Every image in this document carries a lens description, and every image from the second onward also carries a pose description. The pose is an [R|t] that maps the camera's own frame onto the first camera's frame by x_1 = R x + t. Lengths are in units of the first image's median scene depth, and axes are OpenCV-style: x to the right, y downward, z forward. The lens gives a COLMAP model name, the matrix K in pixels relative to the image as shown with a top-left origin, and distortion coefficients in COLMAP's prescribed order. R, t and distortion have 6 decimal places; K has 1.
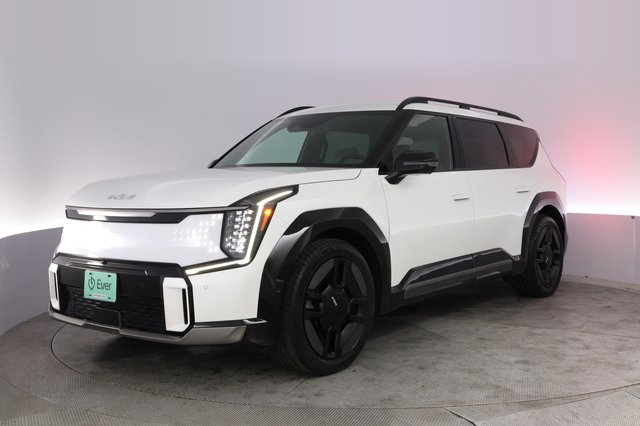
lens RADIAL K [[565.3, 0, 320.0], [0, 565.3, 213.0], [0, 0, 1]] dist [-0.085898, -0.007340]
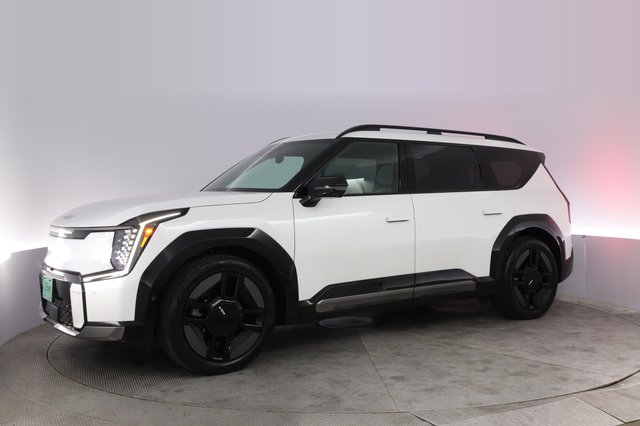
lens RADIAL K [[565.3, 0, 320.0], [0, 565.3, 213.0], [0, 0, 1]] dist [-0.085898, -0.007340]
pose [[0.992154, 0.003705, -0.124969, 0.369511], [-0.008478, 0.999254, -0.037683, 0.001767], [0.124736, 0.038447, 0.991445, -0.105603]]
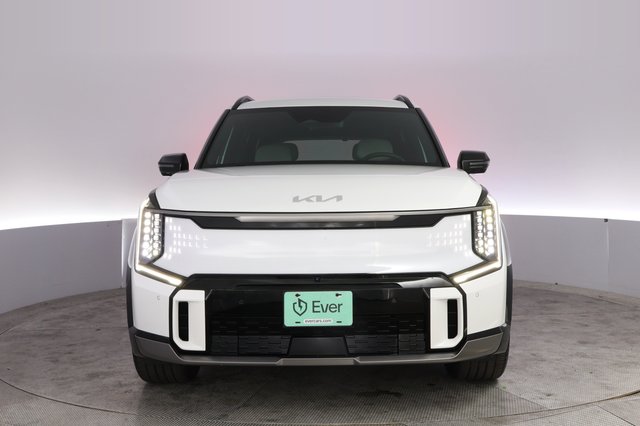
lens RADIAL K [[565.3, 0, 320.0], [0, 565.3, 213.0], [0, 0, 1]] dist [-0.085898, -0.007340]
pose [[0.893971, -0.026836, 0.447321, -0.733872], [0.027571, 0.999608, 0.004869, -0.011165], [-0.447276, 0.007980, 0.894360, 0.259574]]
